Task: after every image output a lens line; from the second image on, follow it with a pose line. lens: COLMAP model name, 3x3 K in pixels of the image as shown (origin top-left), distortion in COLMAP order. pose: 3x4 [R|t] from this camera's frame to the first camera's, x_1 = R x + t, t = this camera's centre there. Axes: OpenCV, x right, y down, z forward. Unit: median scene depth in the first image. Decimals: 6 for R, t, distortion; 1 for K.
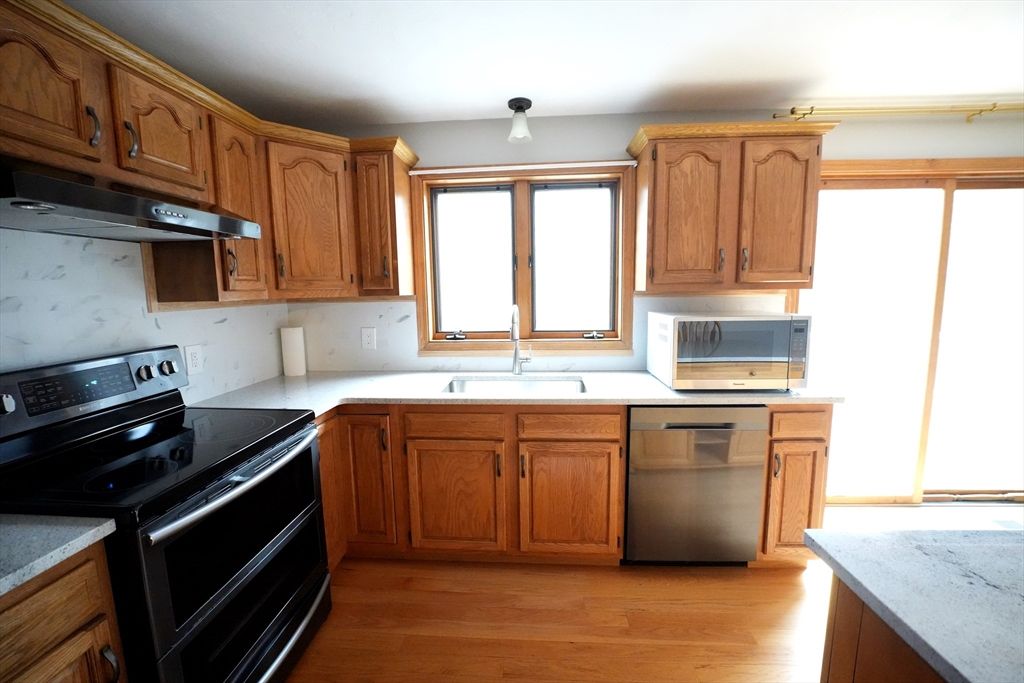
lens RADIAL K [[408.1, 0, 508.5], [0, 408.1, 340.8], [0, 0, 1]] dist [-0.025475, 0.000426]
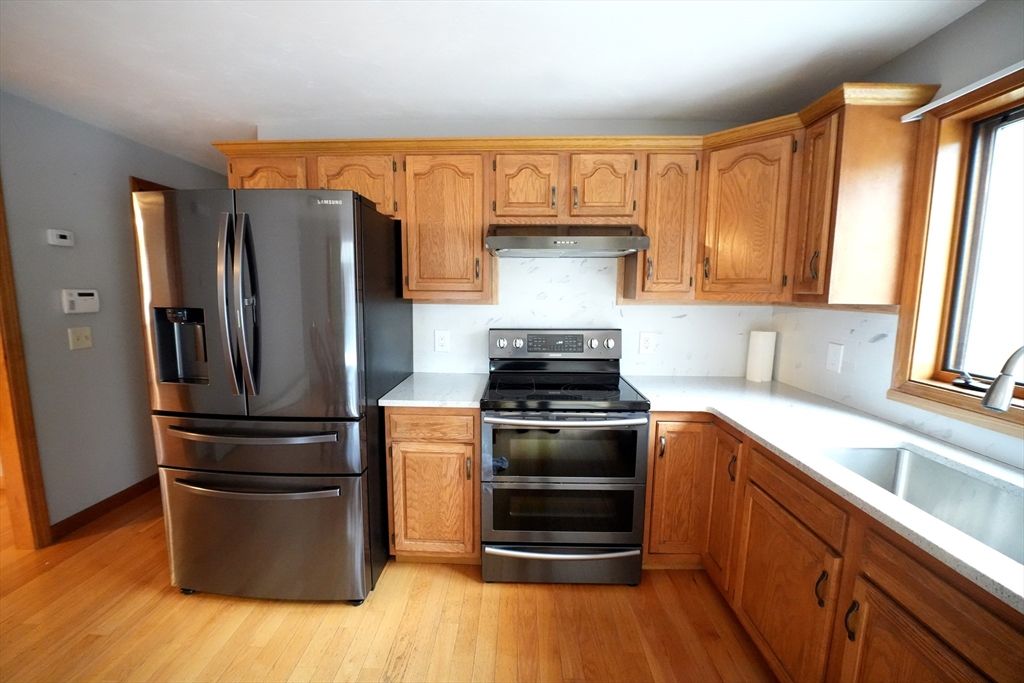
lens RADIAL K [[408.1, 0, 508.5], [0, 408.1, 340.8], [0, 0, 1]] dist [-0.025475, 0.000426]
pose [[0.047239, 0.140815, -0.988908, 0.484276], [-0.131791, 0.982237, 0.133570, -0.074478], [0.990151, 0.124020, 0.064958, 0.441253]]
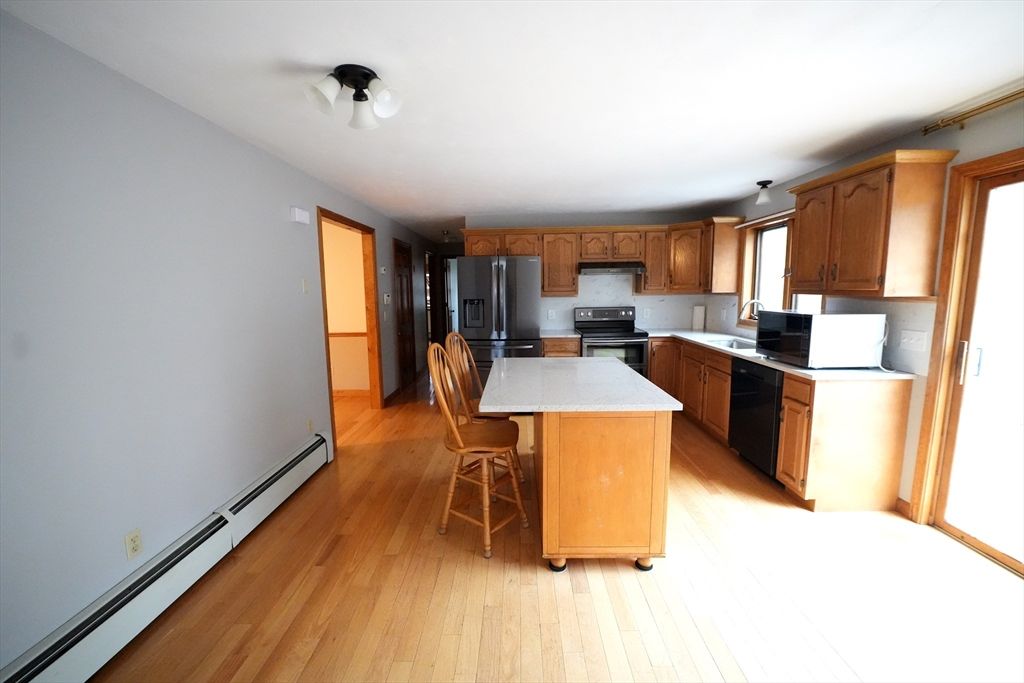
lens RADIAL K [[408.1, 0, 508.5], [0, 408.1, 340.8], [0, 0, 1]] dist [-0.025475, 0.000426]
pose [[0.049103, 0.139352, -0.989025, 1.940289], [-0.110804, 0.984867, 0.133265, -0.035344], [0.992629, 0.103044, 0.063801, -0.127708]]
